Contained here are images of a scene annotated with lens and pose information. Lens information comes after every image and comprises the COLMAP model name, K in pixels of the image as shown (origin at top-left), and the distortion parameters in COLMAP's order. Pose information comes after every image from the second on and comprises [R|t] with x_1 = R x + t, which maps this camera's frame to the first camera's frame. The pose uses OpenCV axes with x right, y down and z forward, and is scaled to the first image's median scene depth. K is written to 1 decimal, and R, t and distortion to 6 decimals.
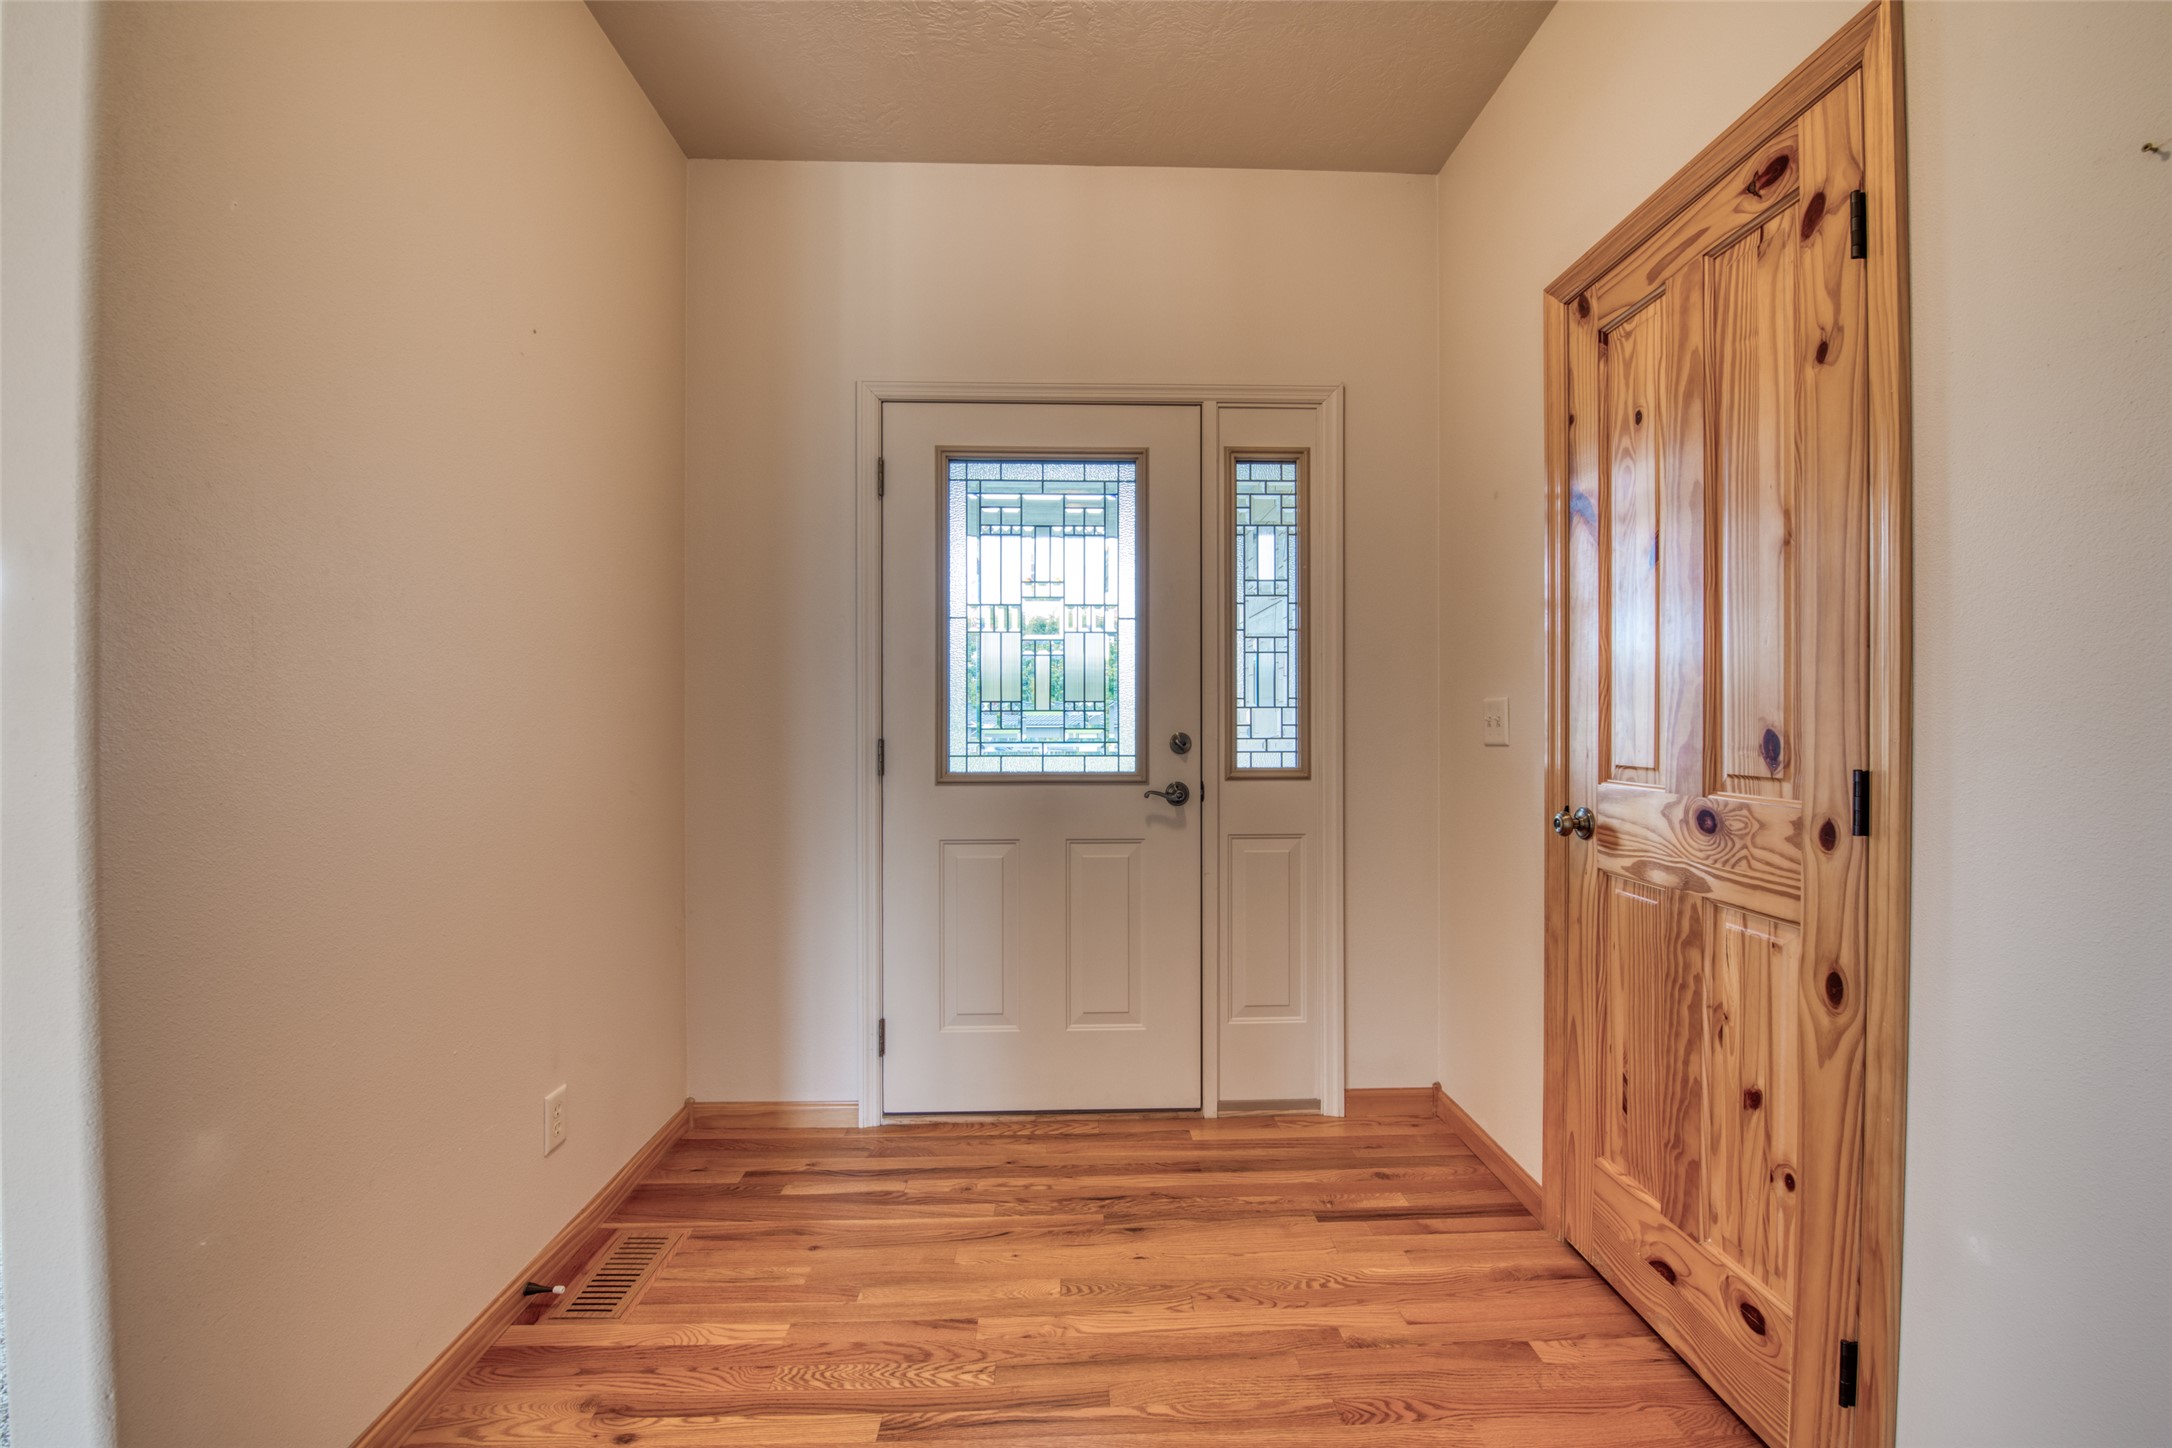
lens RADIAL K [[873.8, 0, 1090.5], [0, 873.8, 720.9], [0, 0, 1]] dist [-0.017049, -0.001780]
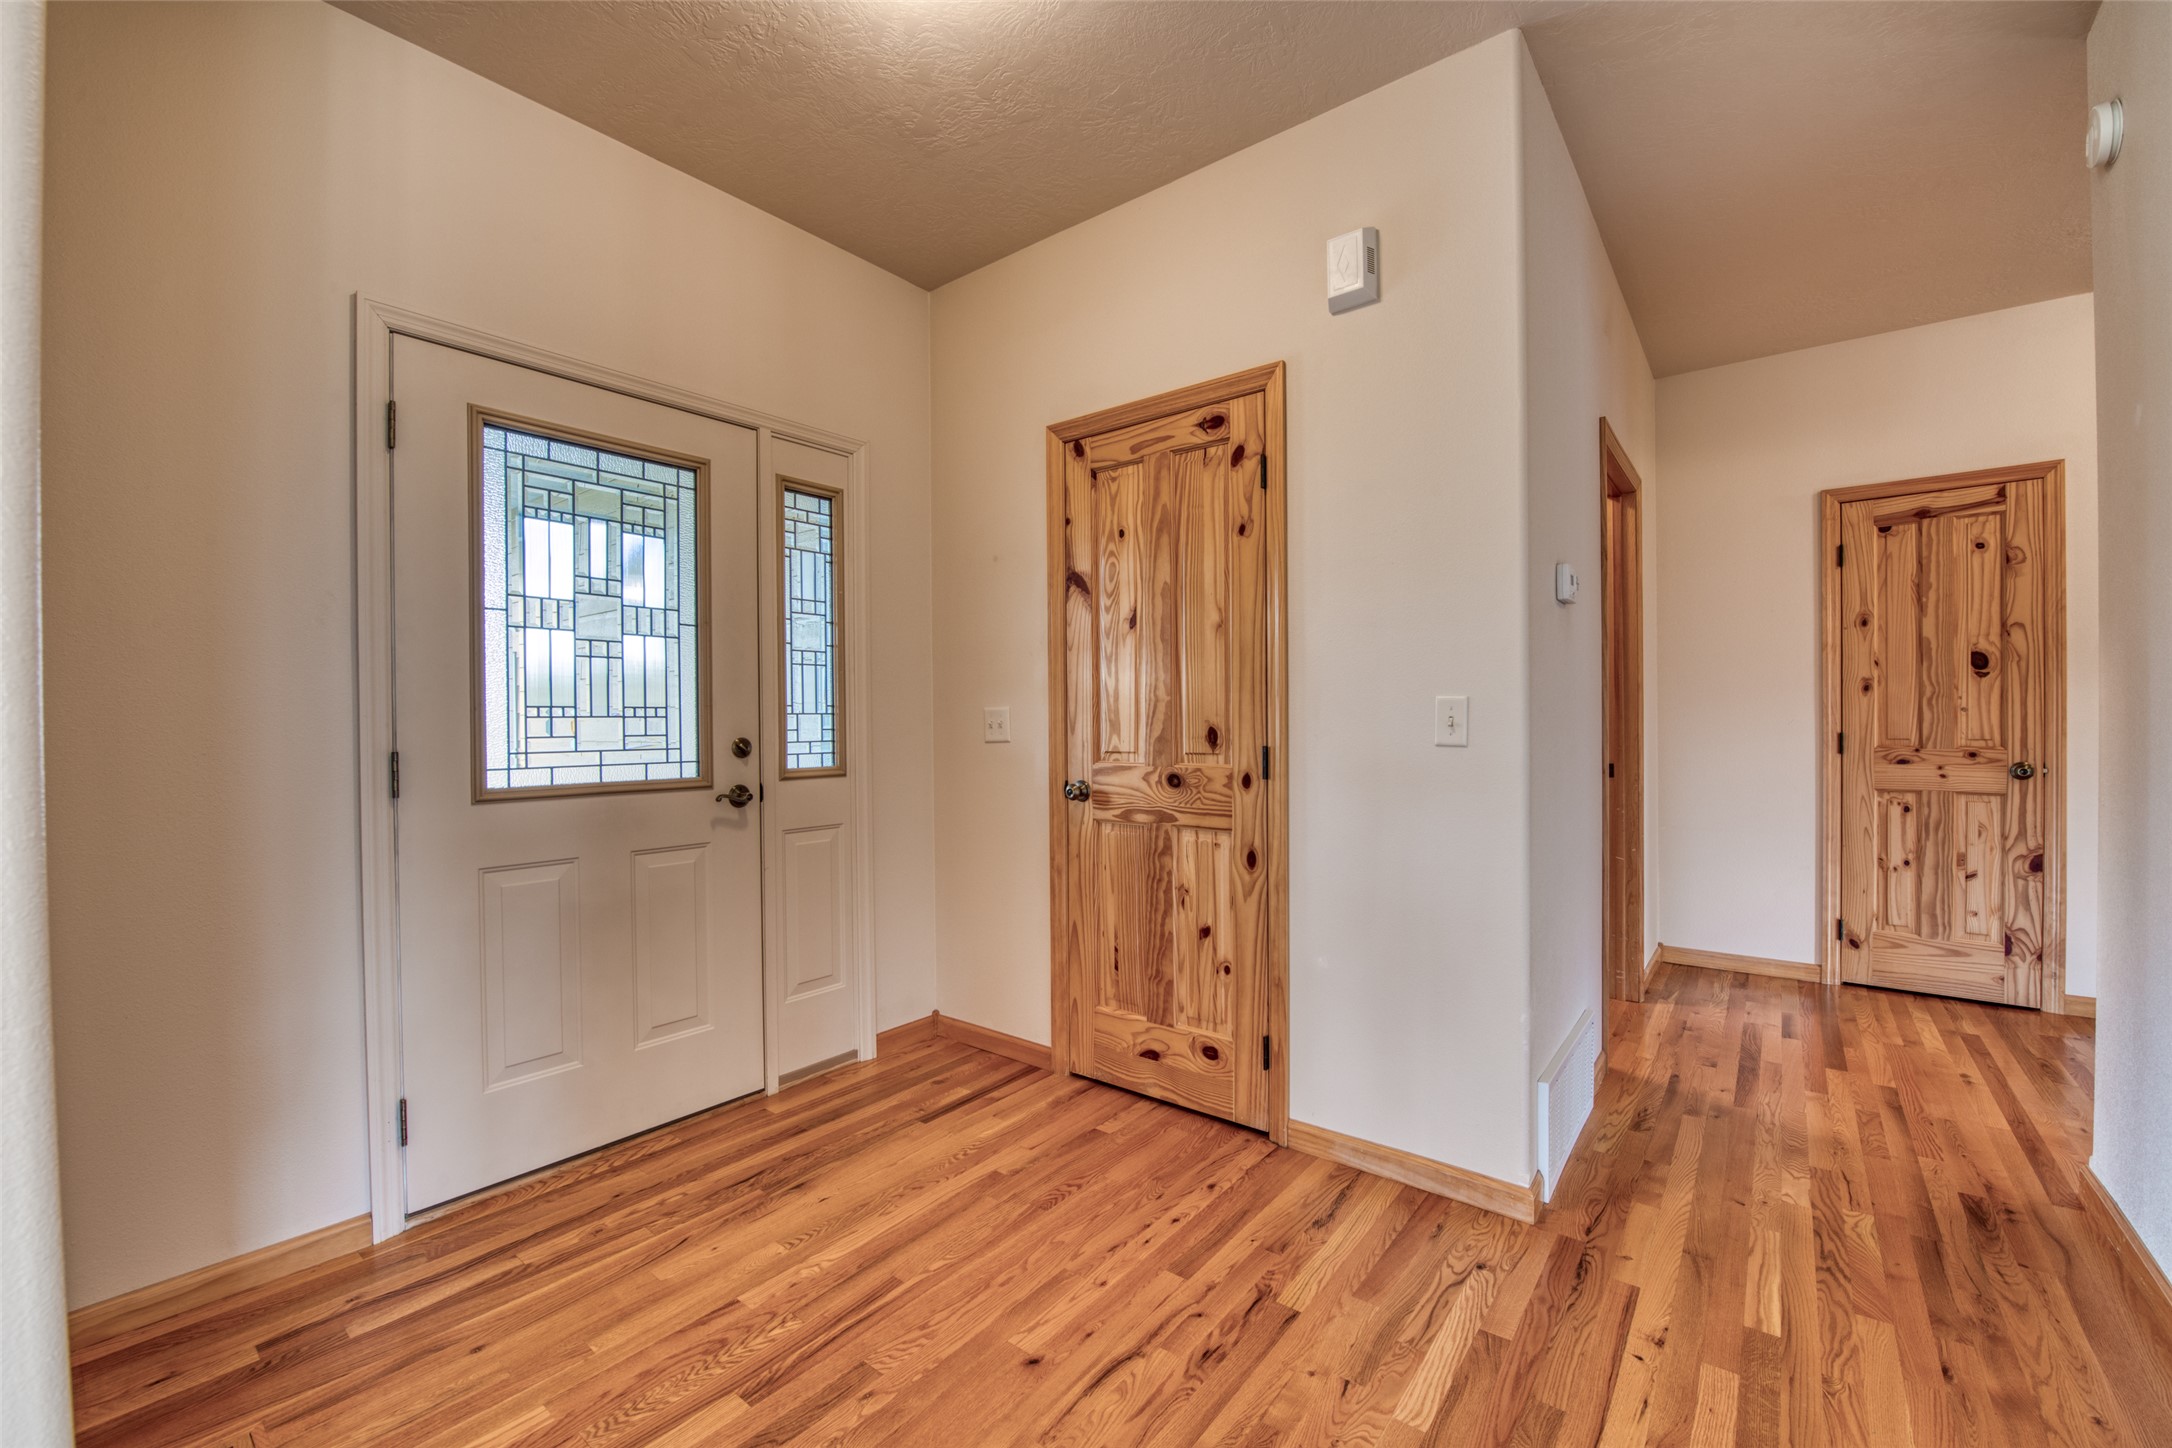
lens RADIAL K [[873.8, 0, 1099.5], [0, 873.8, 727.1], [0, 0, 1]] dist [-0.017049, -0.001780]
pose [[0.646323, -0.008124, 0.763021, -0.544457], [0.008983, 0.999955, 0.003039, 0.001986], [-0.763011, 0.004890, 0.646367, -0.009034]]
